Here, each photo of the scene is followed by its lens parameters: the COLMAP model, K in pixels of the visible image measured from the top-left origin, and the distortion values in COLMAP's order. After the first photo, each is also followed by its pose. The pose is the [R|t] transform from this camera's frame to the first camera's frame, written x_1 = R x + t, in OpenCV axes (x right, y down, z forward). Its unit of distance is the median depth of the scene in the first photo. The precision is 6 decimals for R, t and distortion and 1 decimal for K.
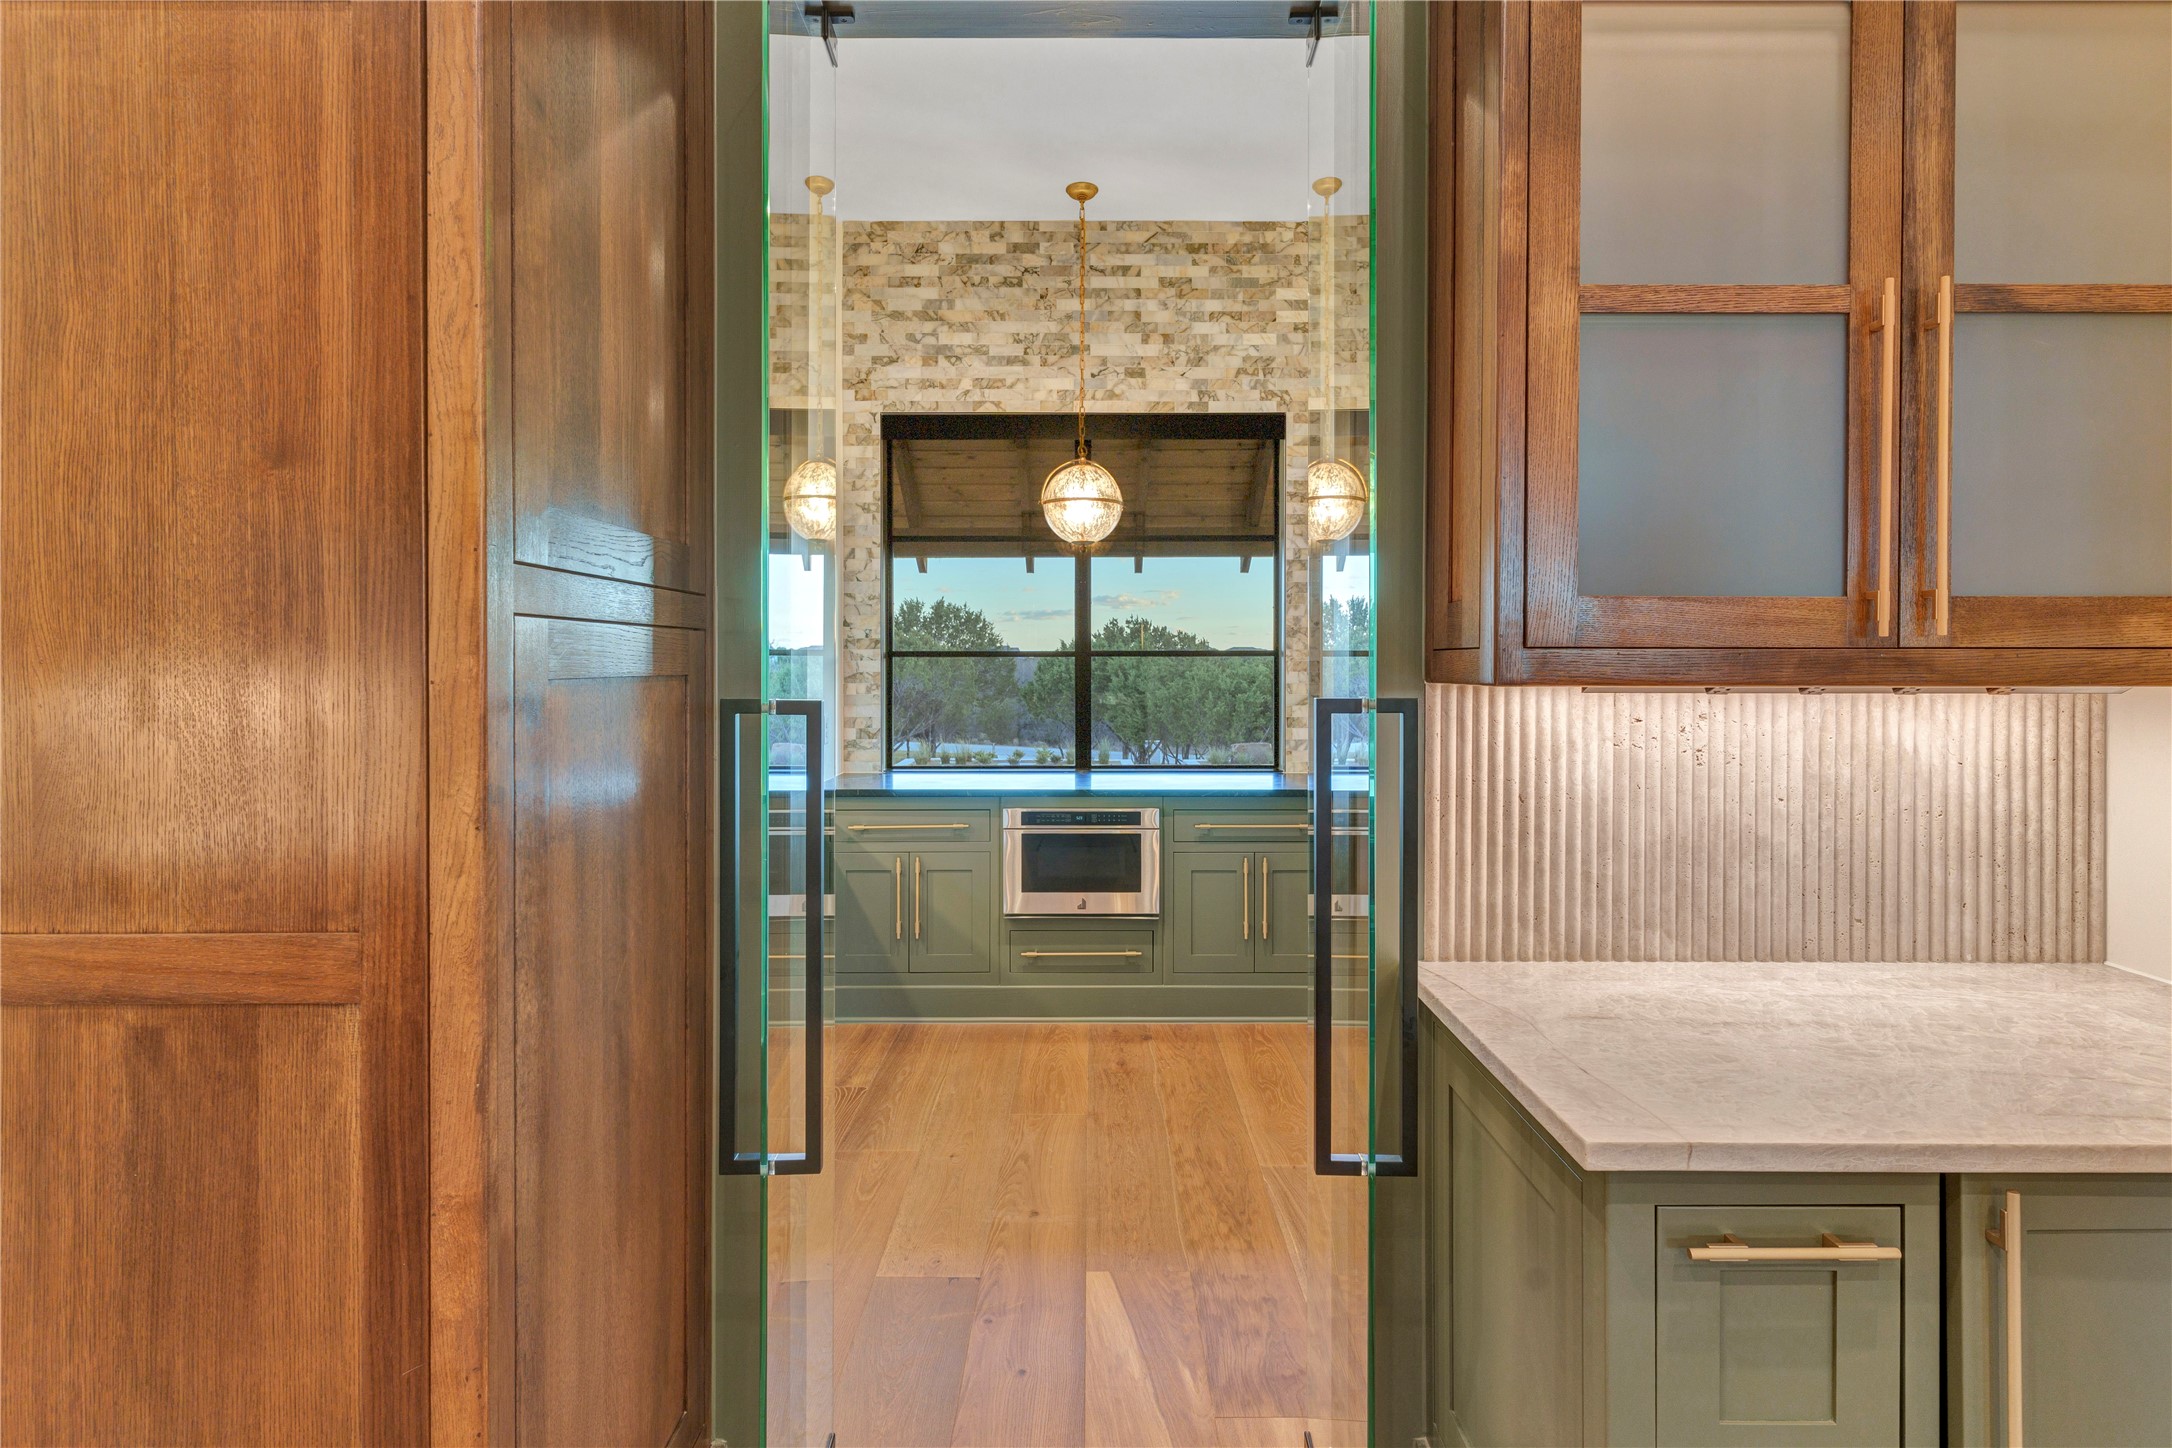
lens RADIAL K [[1095.8, 0, 1103.6], [0, 1095.8, 672.7], [0, 0, 1]] dist [0.001000, 0.000095]
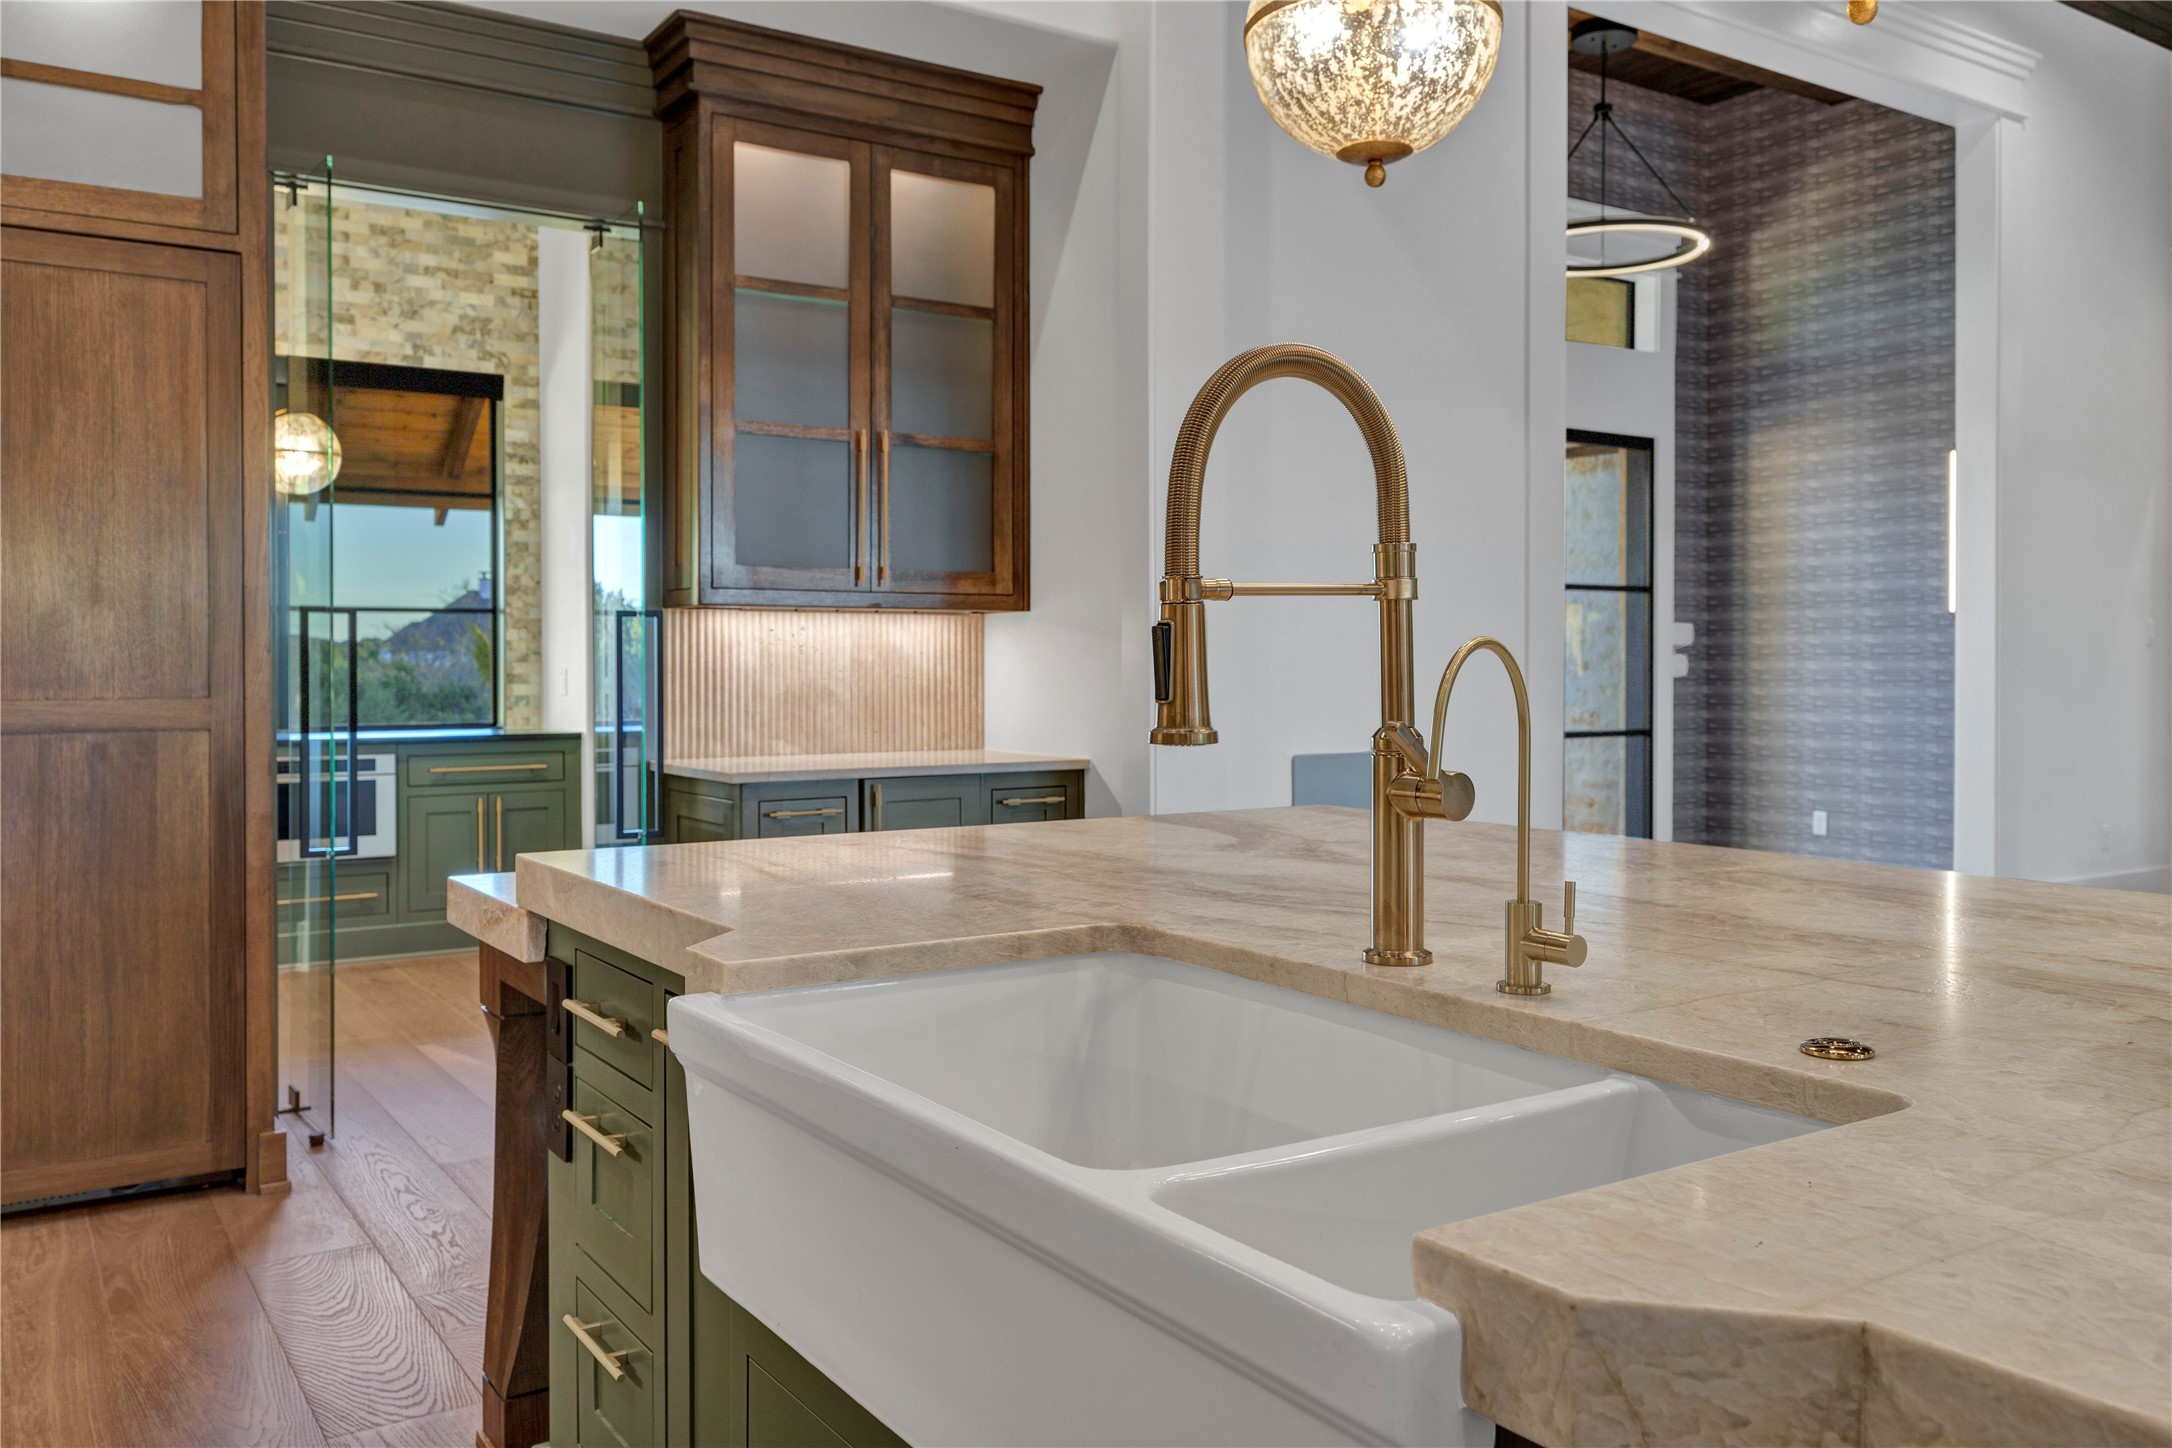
lens RADIAL K [[1695.1, 0, 1069.5], [0, 1695.1, 712.5], [0, 0, 1]] dist [0.000696, 0.002461]
pose [[0.851951, -0.014421, 0.523423, -0.622015], [0.002530, 0.999722, 0.023427, 0.118908], [-0.523616, -0.018635, 0.851751, -1.799602]]
